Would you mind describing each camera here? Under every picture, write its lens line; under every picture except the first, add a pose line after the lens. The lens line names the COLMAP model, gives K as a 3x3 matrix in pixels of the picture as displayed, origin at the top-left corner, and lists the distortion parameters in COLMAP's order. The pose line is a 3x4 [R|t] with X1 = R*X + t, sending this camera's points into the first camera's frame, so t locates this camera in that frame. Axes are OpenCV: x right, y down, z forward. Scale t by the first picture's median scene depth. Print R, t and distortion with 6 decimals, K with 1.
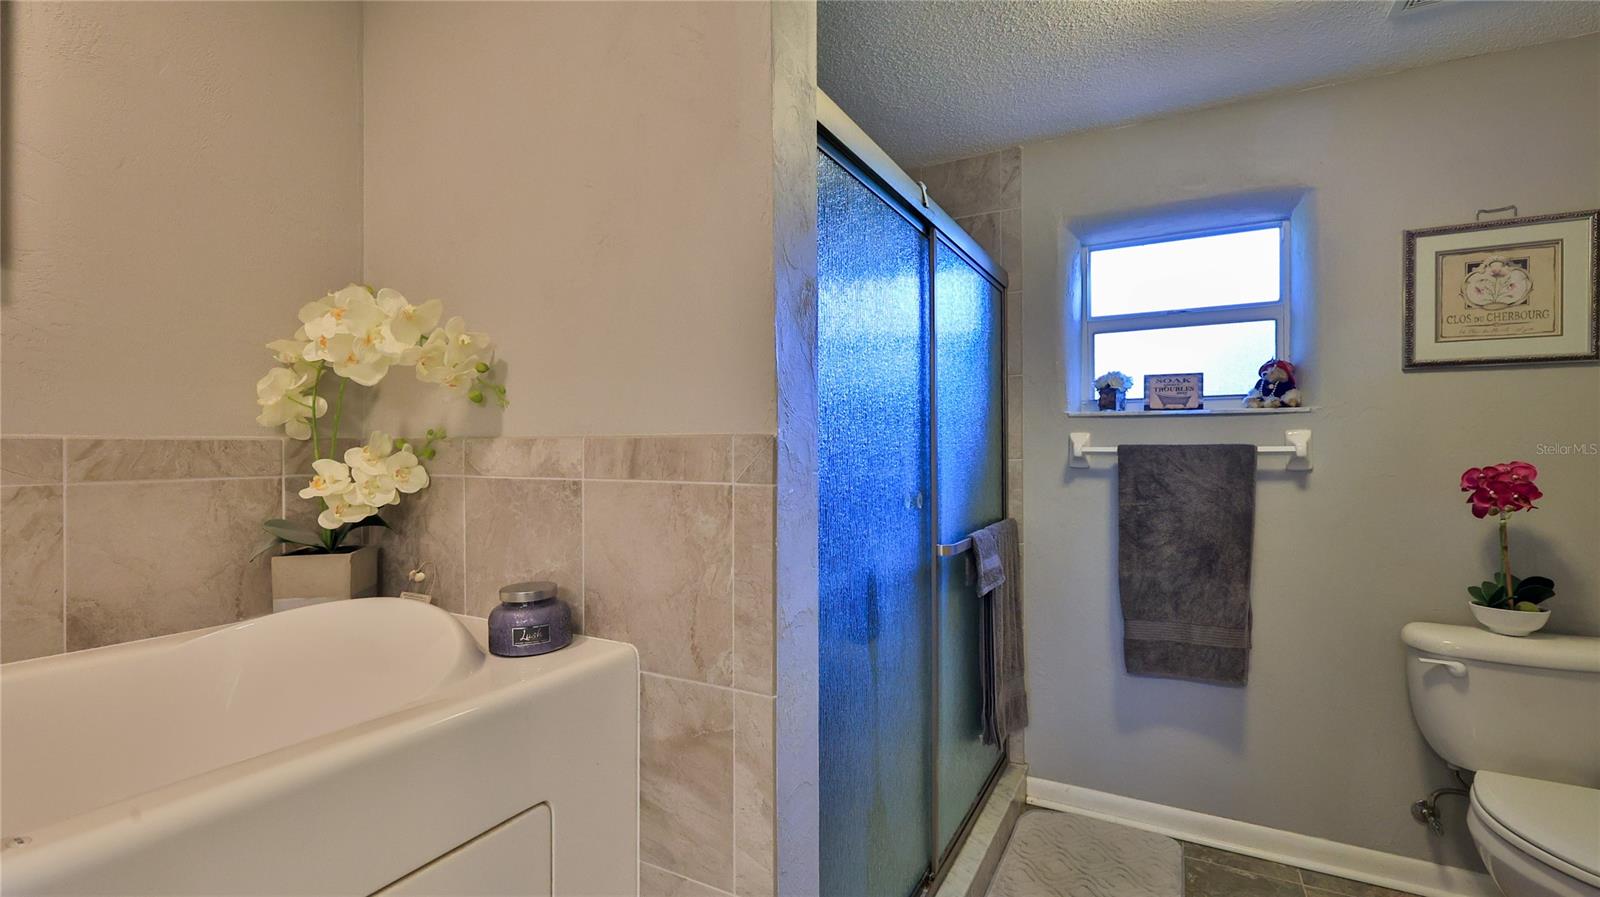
lens RADIAL K [[709.7, 0, 803.0], [0, 709.7, 446.3], [0, 0, 1]] dist [-0.000640, 0.000065]
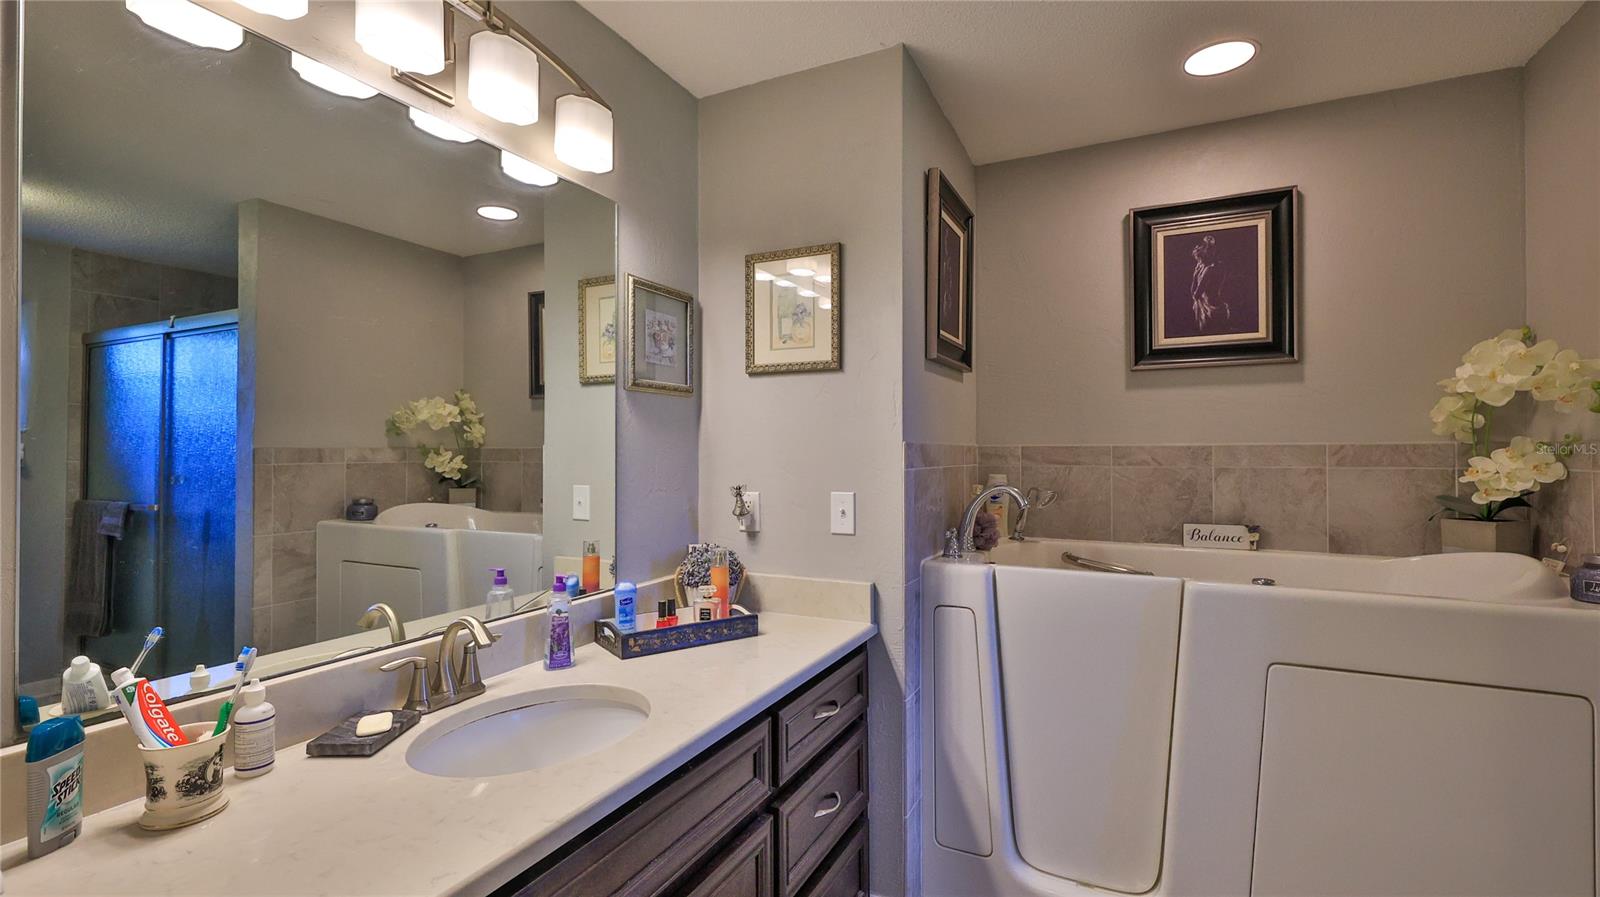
lens RADIAL K [[709.7, 0, 801.8], [0, 709.7, 444.6], [0, 0, 1]] dist [-0.000640, 0.000065]
pose [[0.045438, -0.008359, -0.998932, 0.731646], [0.004963, 0.999955, -0.008142, -0.001592], [0.998955, -0.004587, 0.045477, -0.466242]]
